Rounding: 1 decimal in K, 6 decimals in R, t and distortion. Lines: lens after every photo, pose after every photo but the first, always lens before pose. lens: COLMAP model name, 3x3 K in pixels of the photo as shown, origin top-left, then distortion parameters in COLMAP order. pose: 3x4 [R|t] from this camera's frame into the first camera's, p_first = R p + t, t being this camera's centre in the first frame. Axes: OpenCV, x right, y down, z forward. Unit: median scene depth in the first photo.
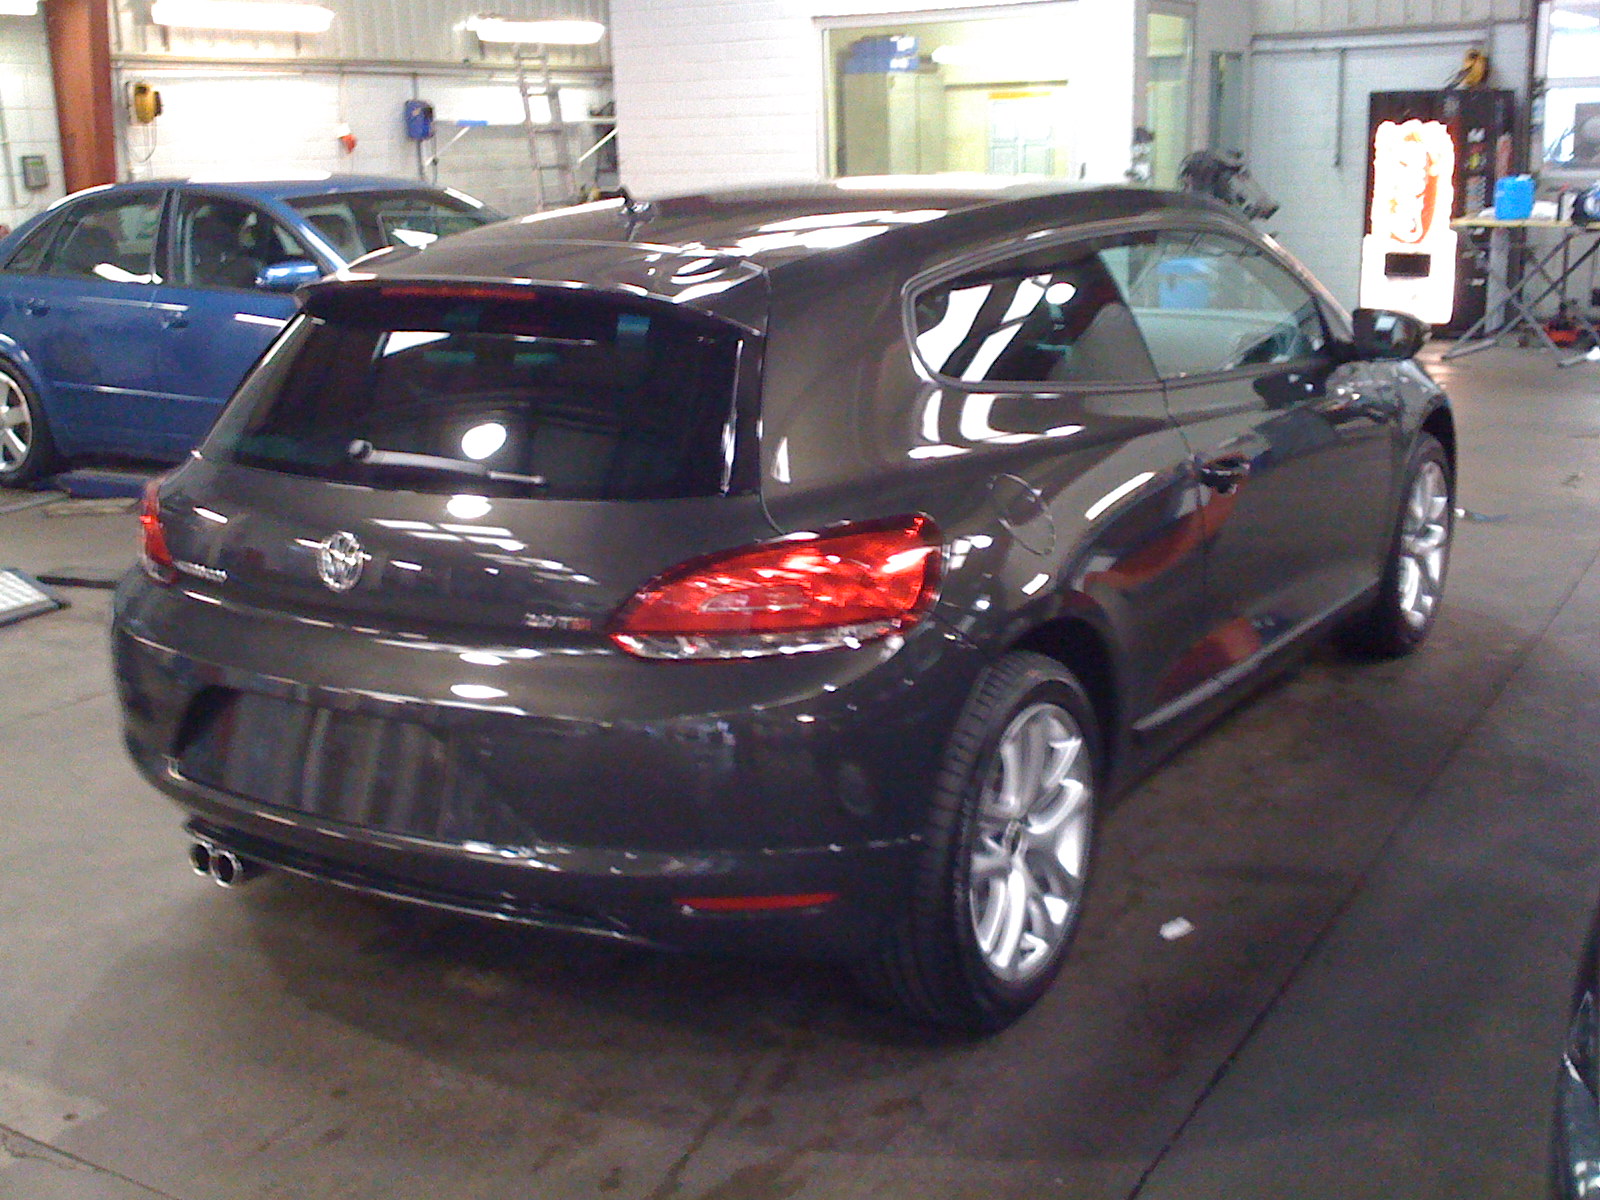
lens RADIAL K [[1829.0, 0, 789.4], [0, 1829.0, 597.3], [0, 0, 1]] dist [0.249295, -1.063382]
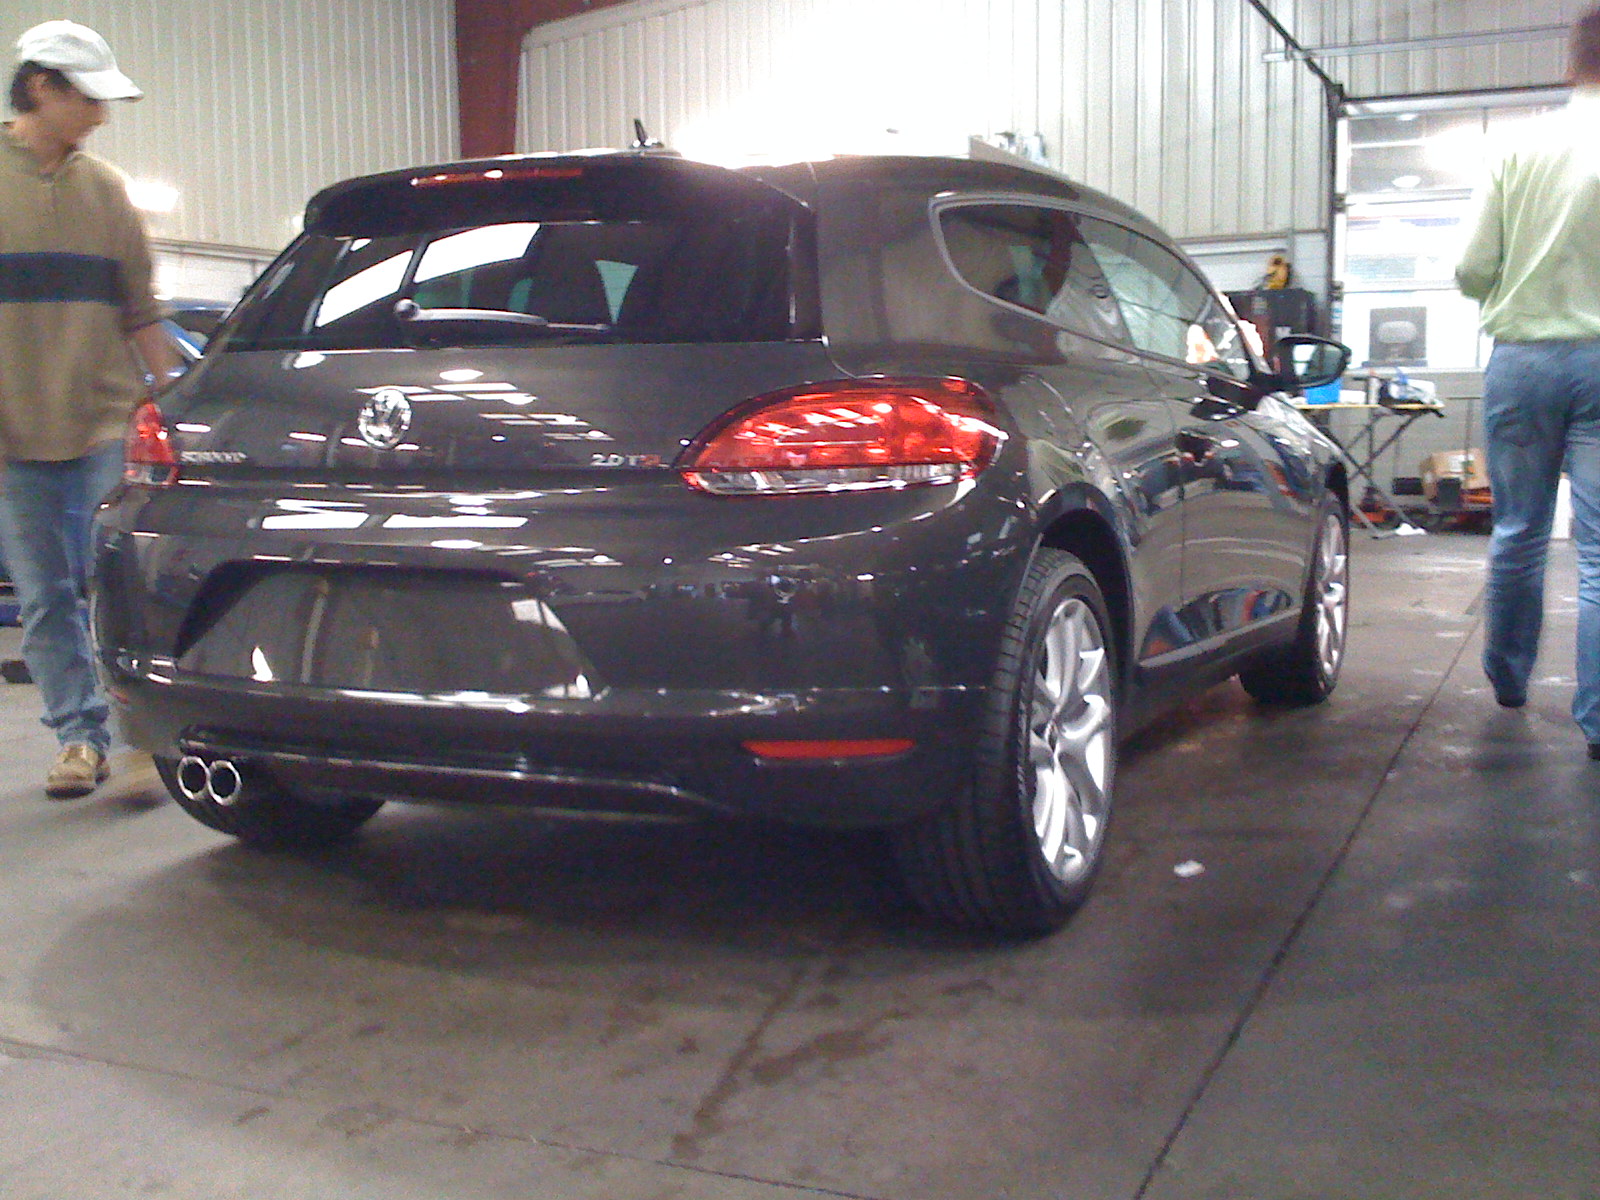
lens RADIAL K [[1829.0, 0, 789.4], [0, 1829.0, 597.3], [0, 0, 1]] dist [0.249295, -1.063382]
pose [[0.992762, -0.001888, 0.120085, -0.134005], [0.019828, 0.988732, -0.148377, 0.196531], [-0.118452, 0.149684, 0.981613, 0.036815]]
